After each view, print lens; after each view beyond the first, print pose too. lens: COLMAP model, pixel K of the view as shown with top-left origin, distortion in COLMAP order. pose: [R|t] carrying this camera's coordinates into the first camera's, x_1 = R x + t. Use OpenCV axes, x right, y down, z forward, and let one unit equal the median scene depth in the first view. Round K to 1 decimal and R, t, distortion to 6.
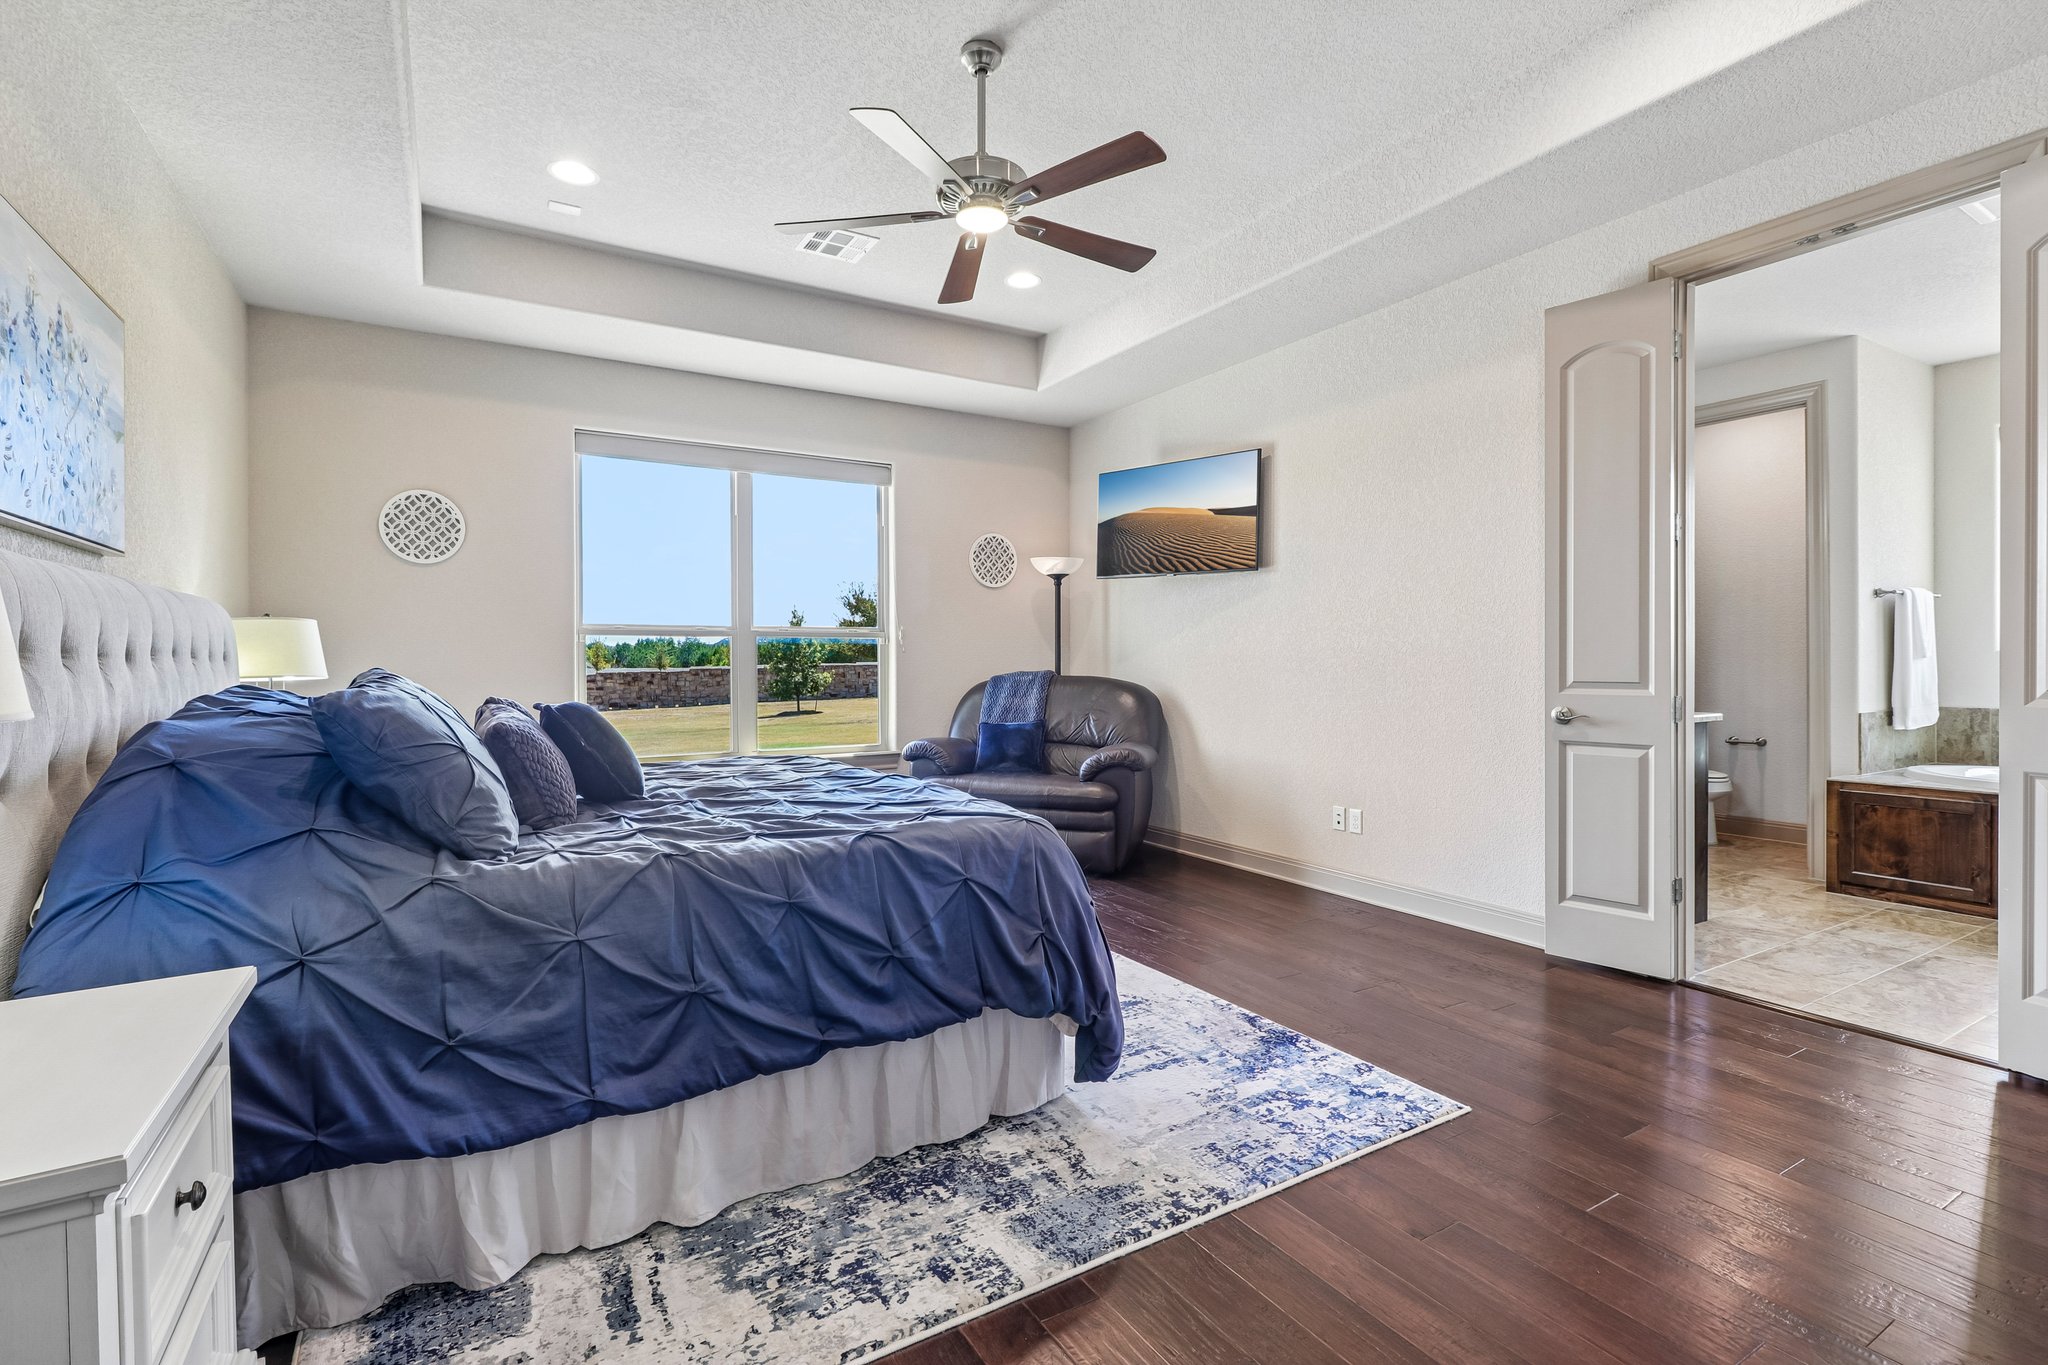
lens RADIAL K [[945.4, 0, 1025.6], [0, 945.4, 666.2], [0, 0, 1]] dist [0.000069, -0.000110]
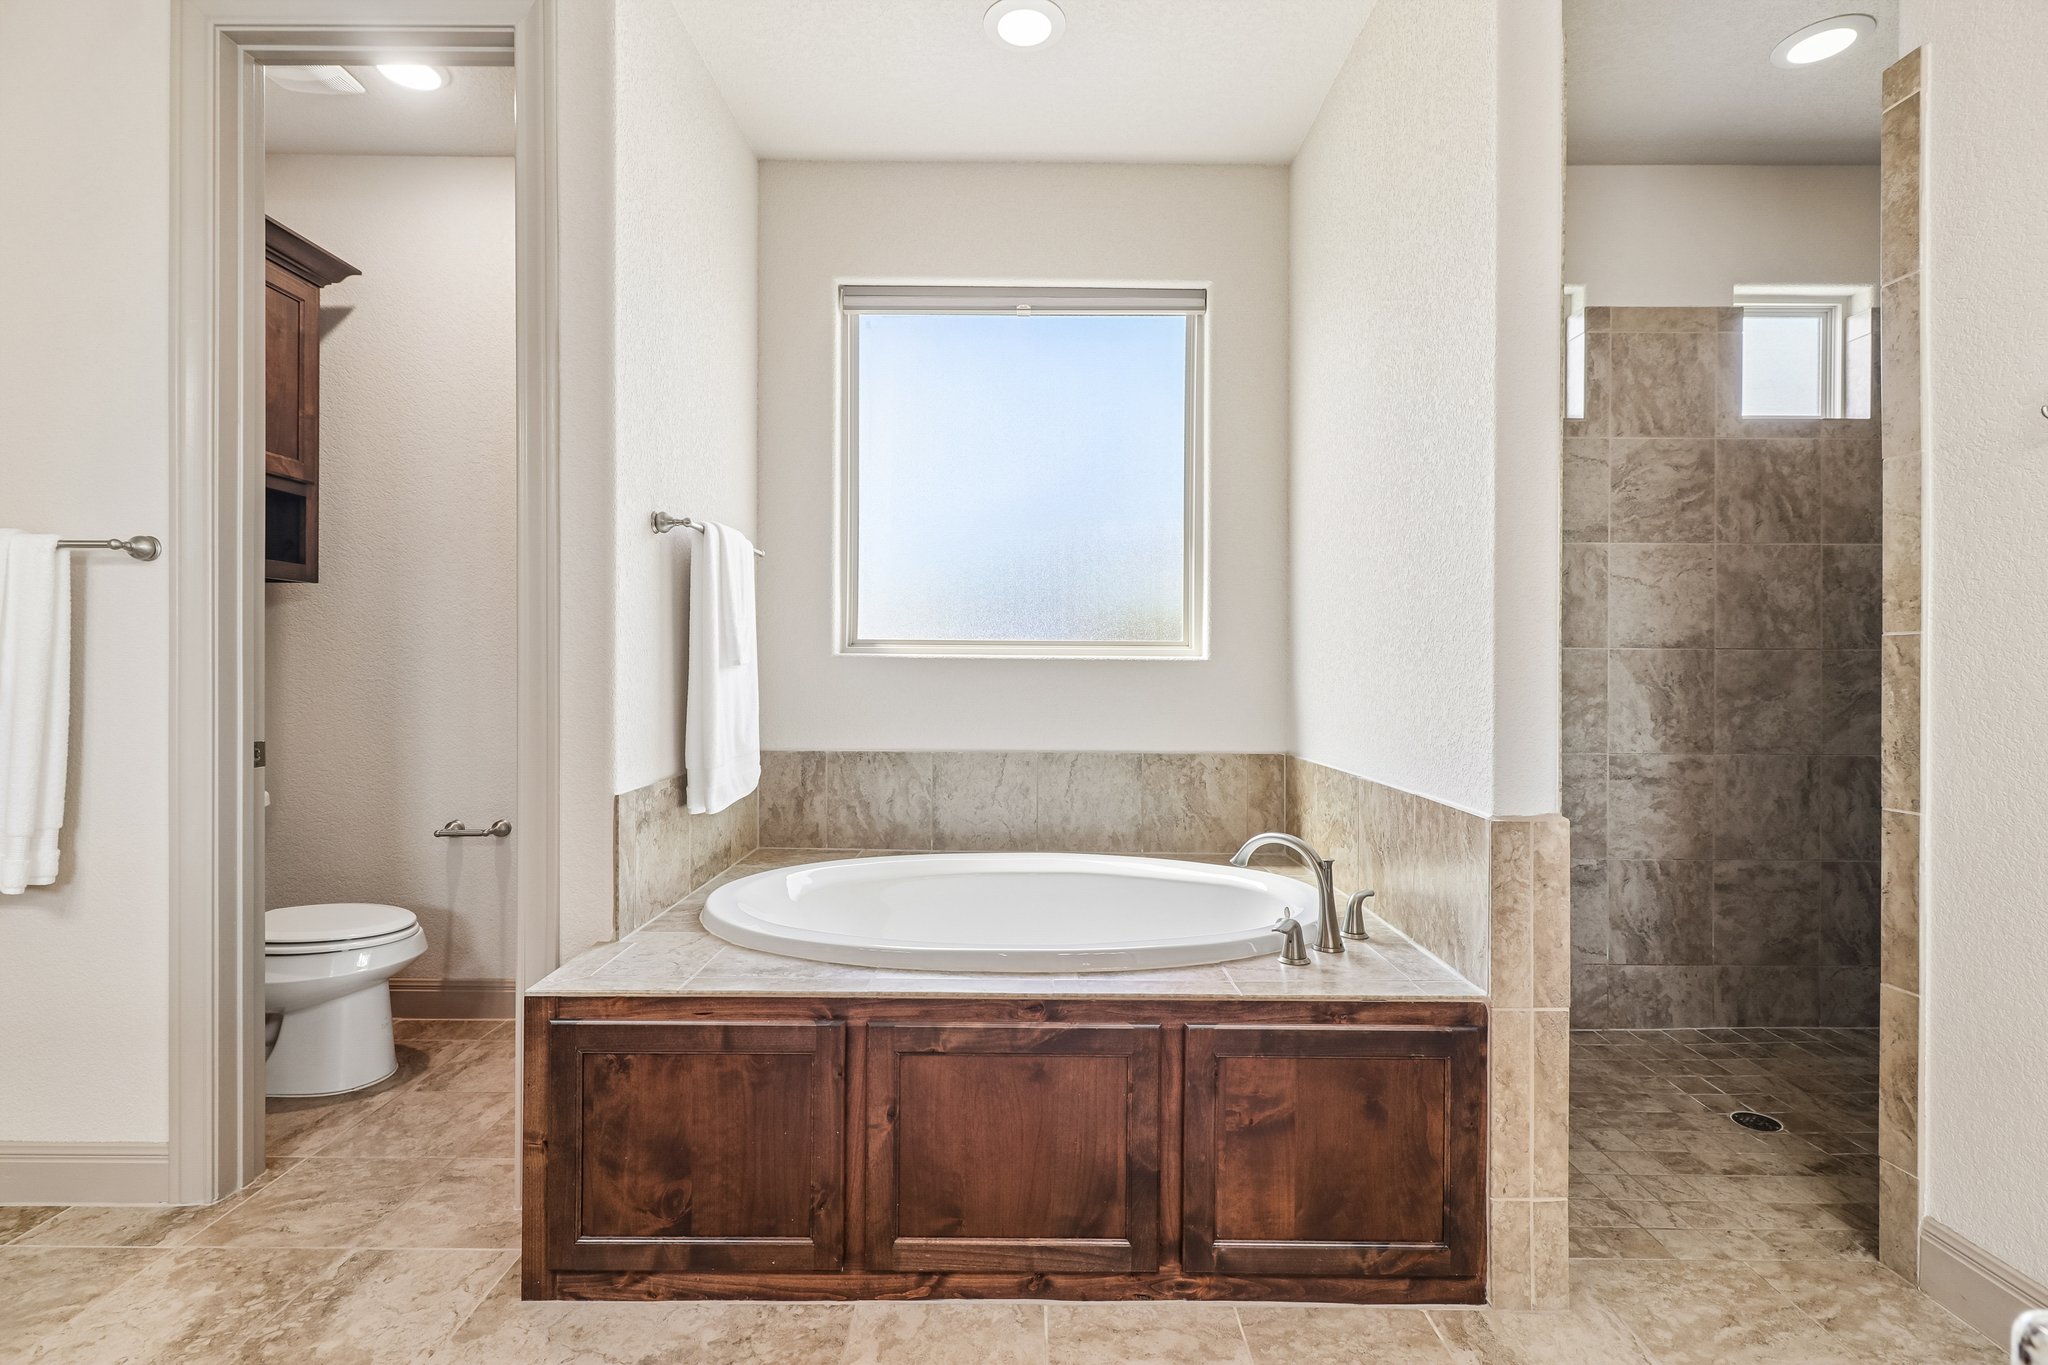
lens RADIAL K [[945.4, 0, 1025.6], [0, 945.4, 666.7], [0, 0, 1]] dist [0.000069, -0.000110]
pose [[0.517511, 0.005413, 0.855659, 0.608825], [-0.002676, 0.999985, -0.004707, -0.006288], [-0.855672, 0.000146, 0.517518, 0.618193]]
